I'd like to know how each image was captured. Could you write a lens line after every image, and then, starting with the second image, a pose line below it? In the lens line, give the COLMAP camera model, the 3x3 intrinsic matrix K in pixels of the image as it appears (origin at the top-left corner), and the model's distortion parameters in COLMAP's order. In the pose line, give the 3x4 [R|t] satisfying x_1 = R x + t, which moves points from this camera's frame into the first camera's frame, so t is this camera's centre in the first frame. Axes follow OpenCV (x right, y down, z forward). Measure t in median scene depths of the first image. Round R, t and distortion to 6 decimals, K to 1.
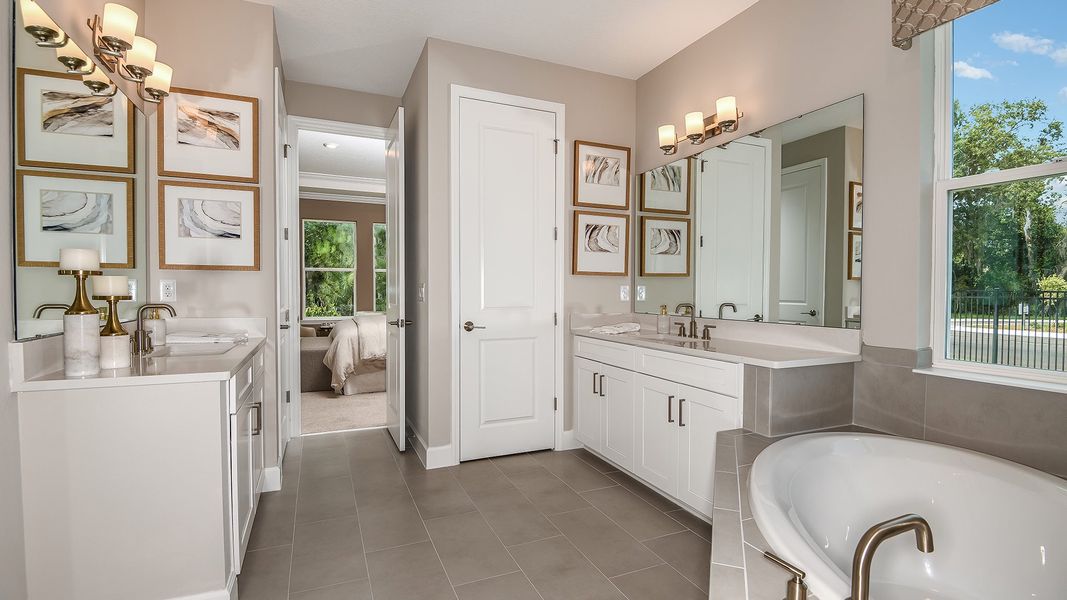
lens RADIAL K [[487.4, 0, 534.9], [0, 487.4, 280.4], [0, 0, 1]] dist [-0.001262, -0.000212]
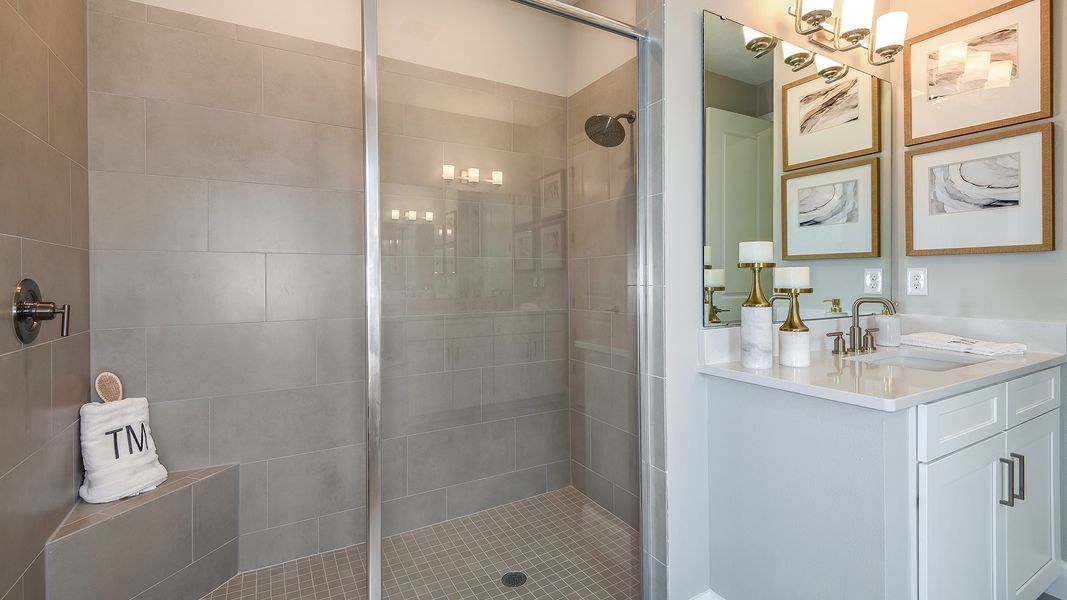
lens RADIAL K [[487.4, 0, 534.9], [0, 487.4, 280.4], [0, 0, 1]] dist [-0.001262, -0.000212]
pose [[0.111493, -0.003874, -0.993758, 0.002321], [0.026928, 0.999637, -0.000876, 0.002415], [0.993400, -0.026662, 0.111557, 0.268222]]
